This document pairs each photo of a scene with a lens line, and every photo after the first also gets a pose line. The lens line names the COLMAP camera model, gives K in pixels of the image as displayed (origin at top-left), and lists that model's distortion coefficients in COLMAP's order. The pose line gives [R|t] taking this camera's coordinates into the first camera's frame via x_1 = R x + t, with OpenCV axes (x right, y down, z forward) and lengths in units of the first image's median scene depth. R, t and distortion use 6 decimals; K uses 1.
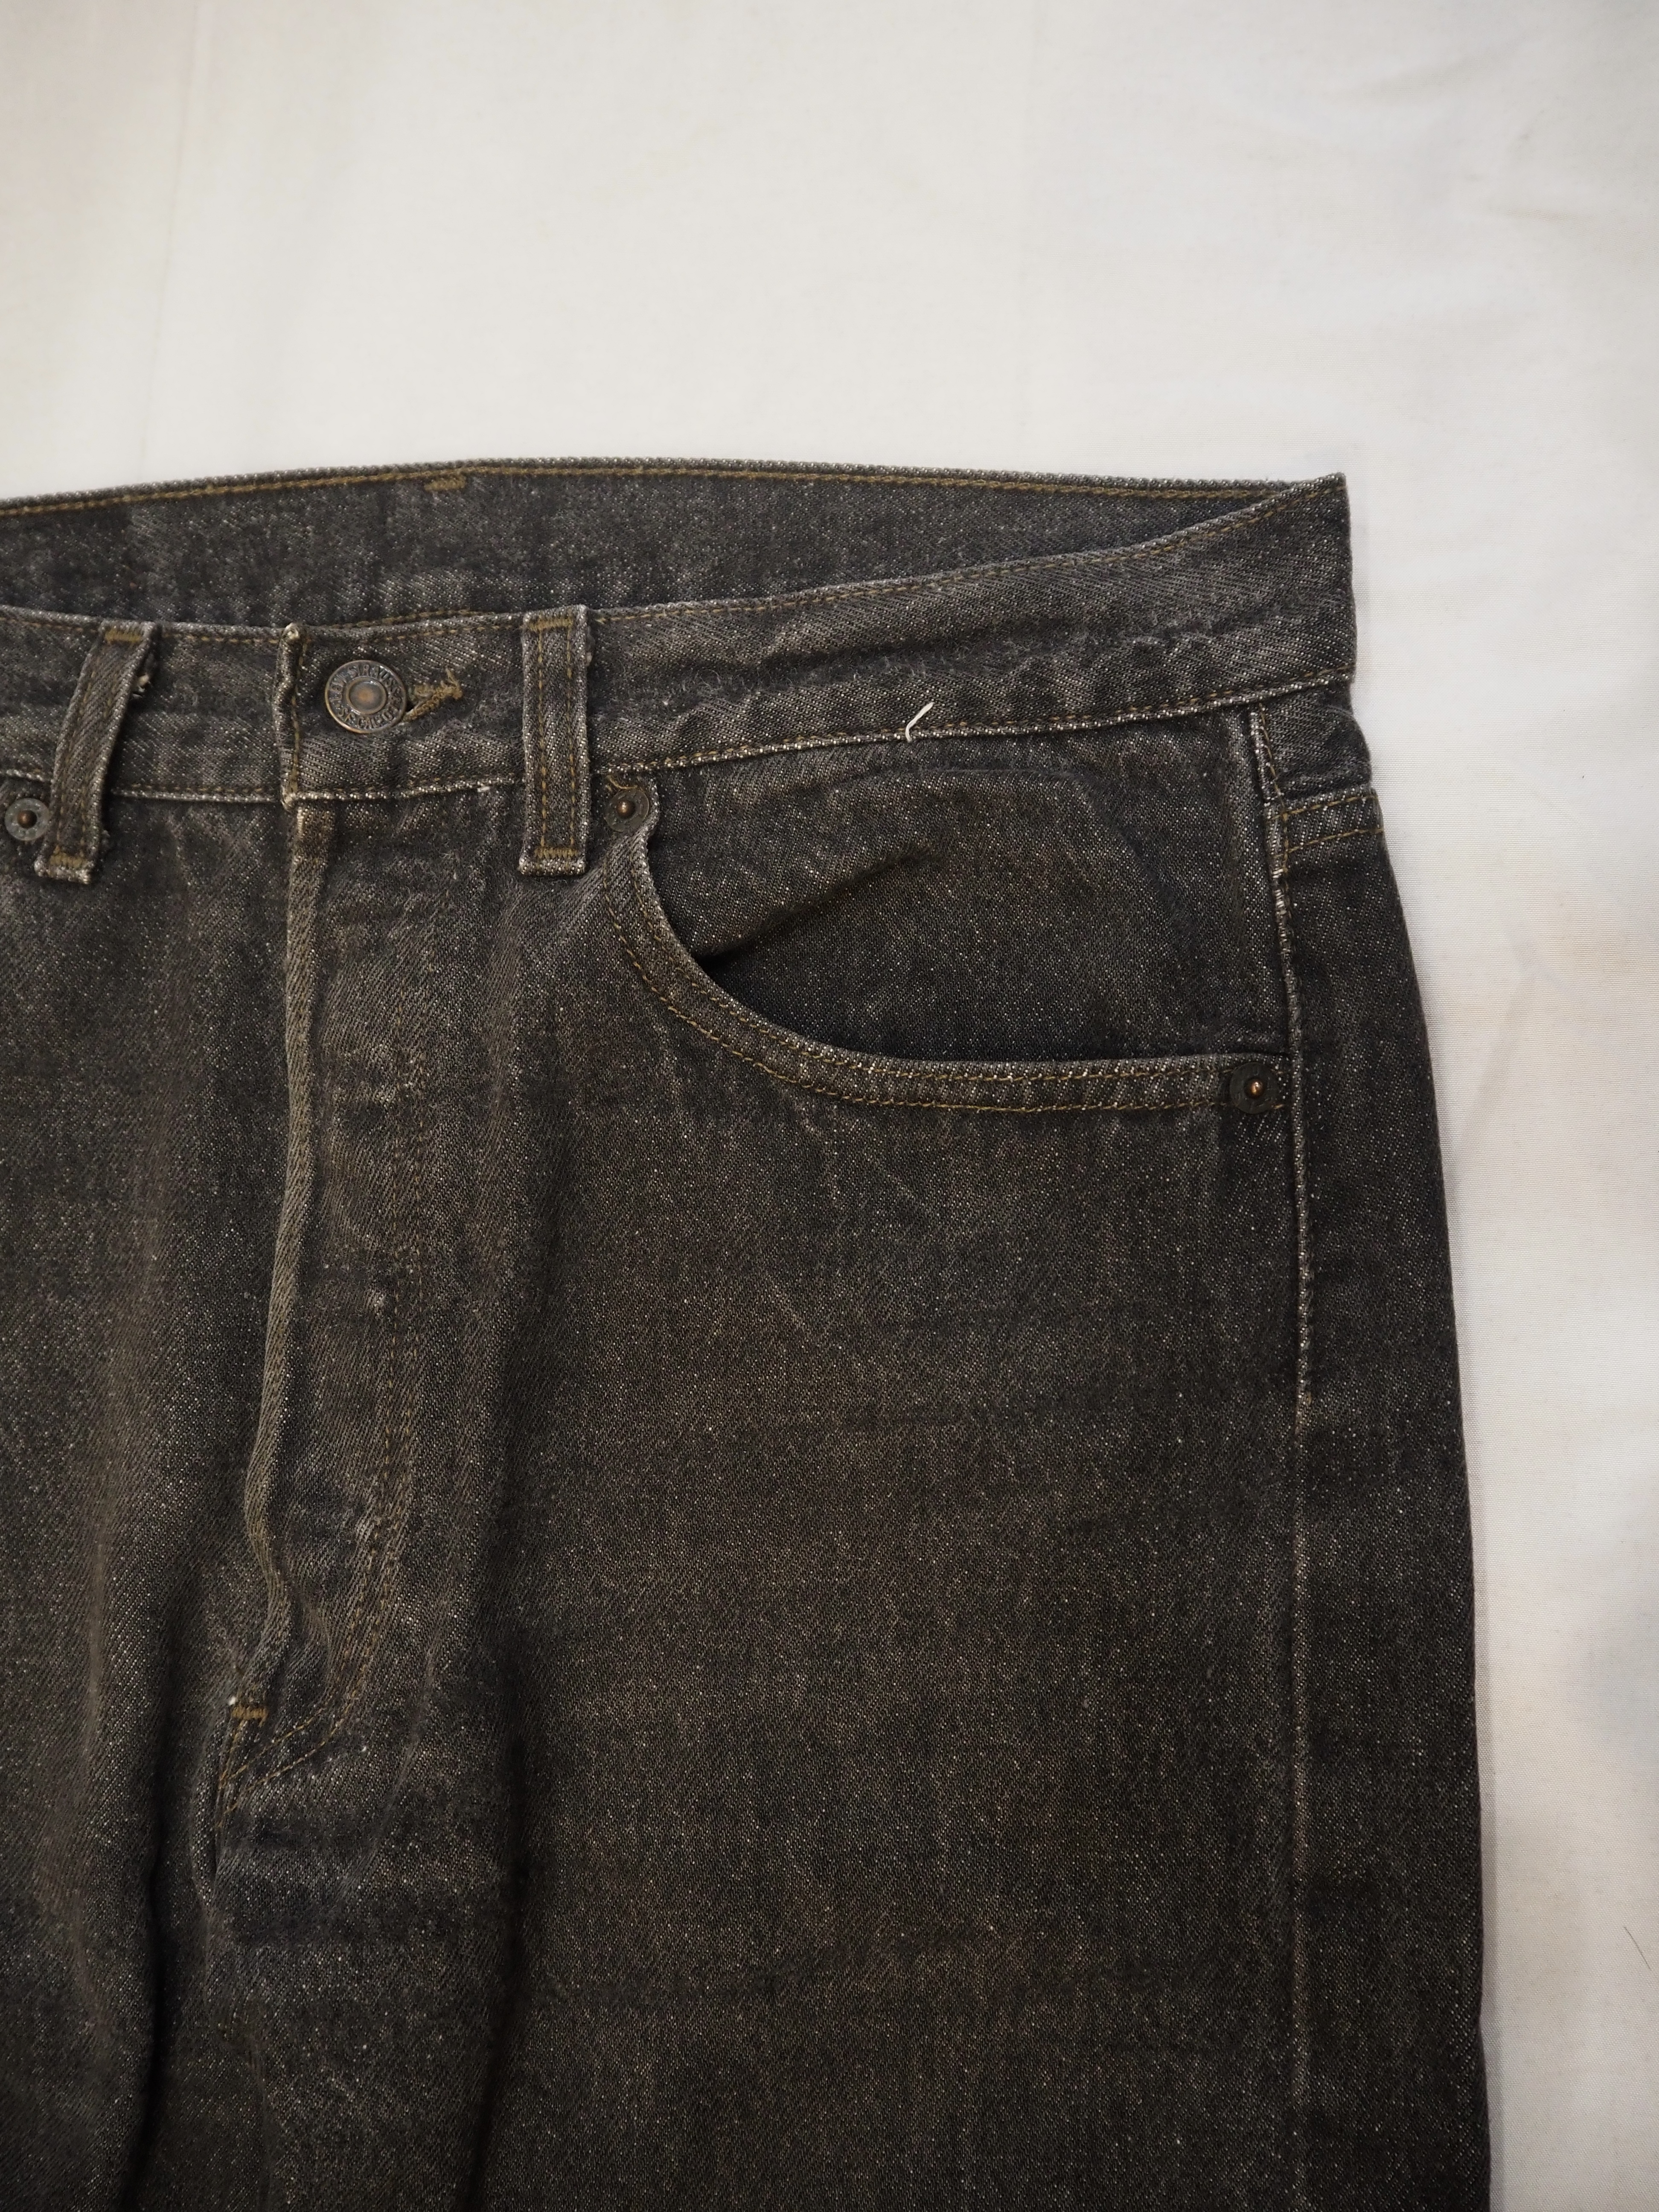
lens RADIAL K [[1865.0, 0, 829.5], [0, 1865.0, 1106.0], [0, 0, 1]] dist [-0.078002, 0.023457]
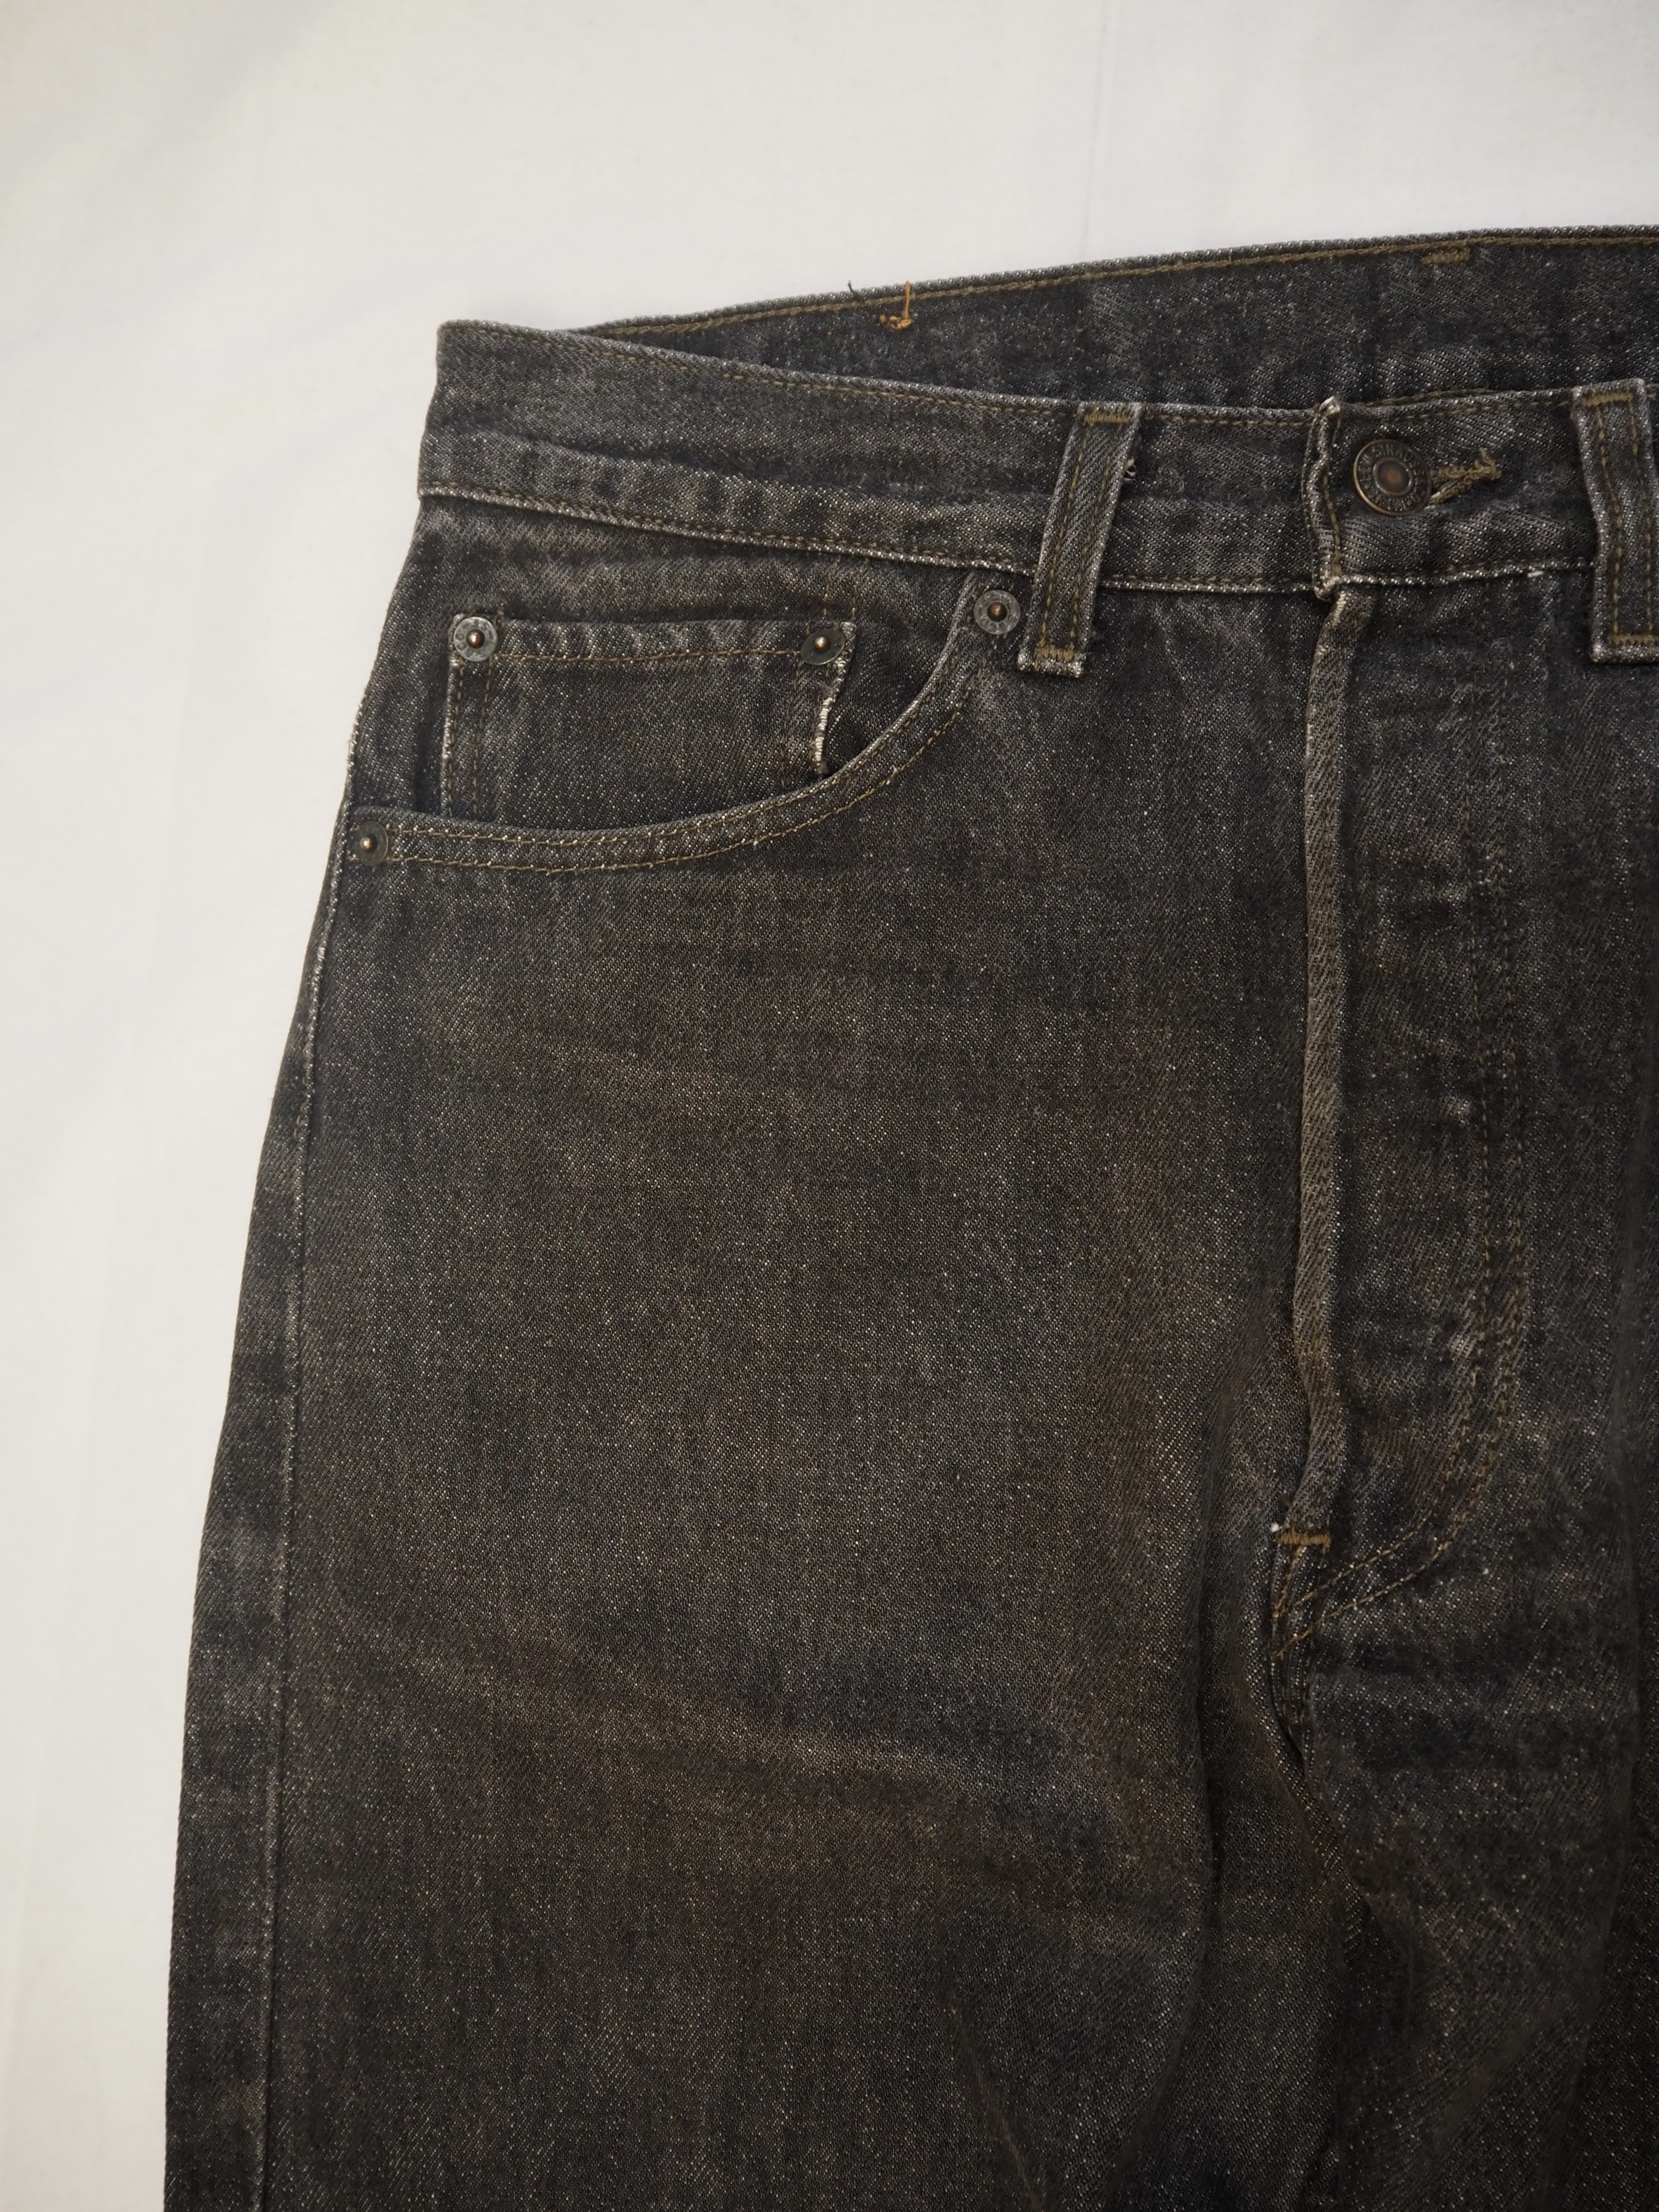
lens RADIAL K [[1928.7, 0, 829.5], [0, 1928.7, 1106.0], [0, 0, 1]] dist [-0.079805, 0.025305]
pose [[0.993626, 0.014981, -0.111730, -0.439015], [-0.010895, 0.999252, 0.037091, 0.068753], [0.112202, -0.035638, 0.993046, -0.007158]]
